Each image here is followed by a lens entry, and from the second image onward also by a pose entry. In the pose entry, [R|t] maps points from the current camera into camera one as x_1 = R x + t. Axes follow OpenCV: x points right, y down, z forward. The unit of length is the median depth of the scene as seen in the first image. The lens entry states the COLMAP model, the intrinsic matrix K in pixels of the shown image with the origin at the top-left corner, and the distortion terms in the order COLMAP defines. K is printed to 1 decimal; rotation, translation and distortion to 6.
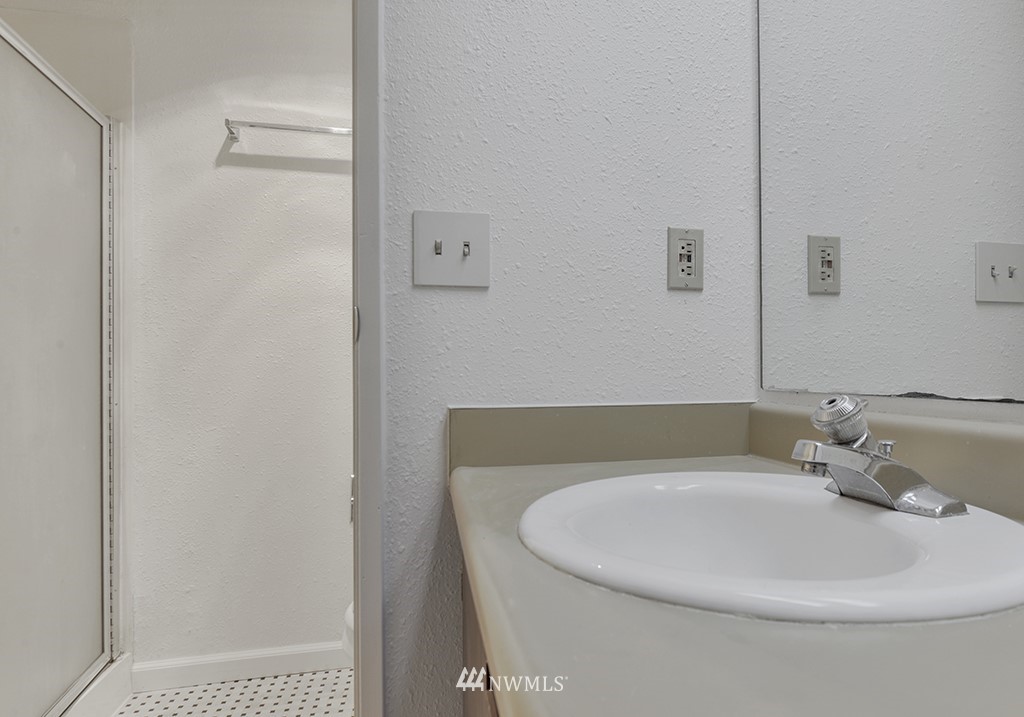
lens RADIAL K [[650.6, 0, 513.0], [0, 650.6, 365.8], [0, 0, 1]] dist [-0.014031, 0.001966]
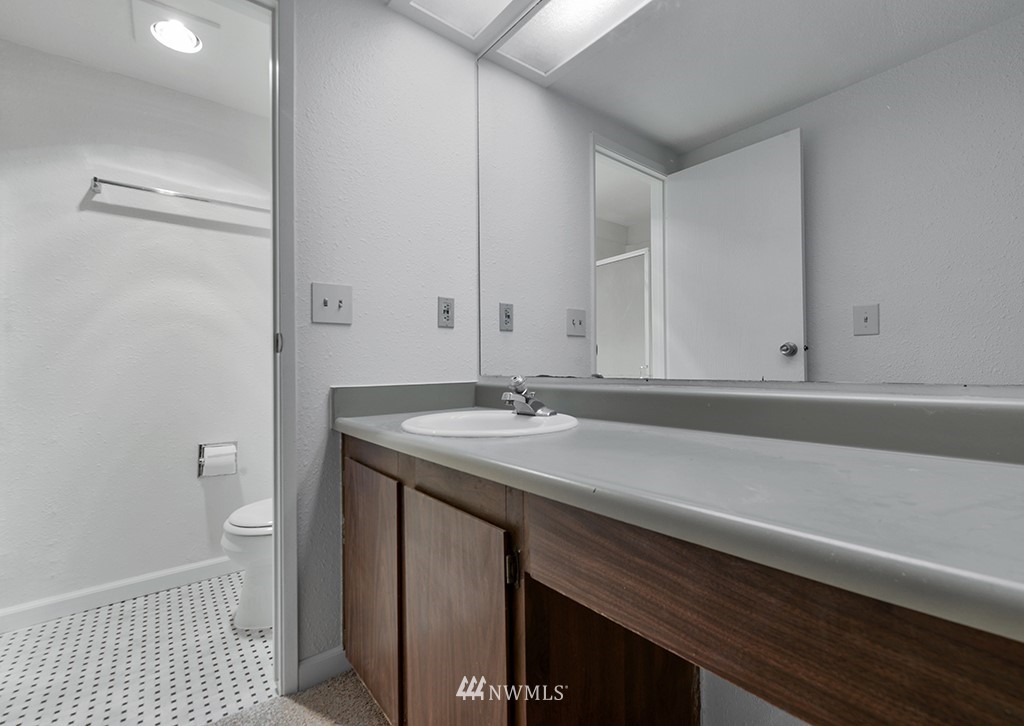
lens RADIAL K [[444.3, 0, 510.6], [0, 444.3, 363.0], [0, 0, 1]] dist [-0.000475, -0.000018]
pose [[0.888570, -0.001258, 0.458739, -0.197416], [0.002183, 0.999997, -0.001487, -0.002689], [-0.458736, 0.002323, 0.888570, -0.336491]]
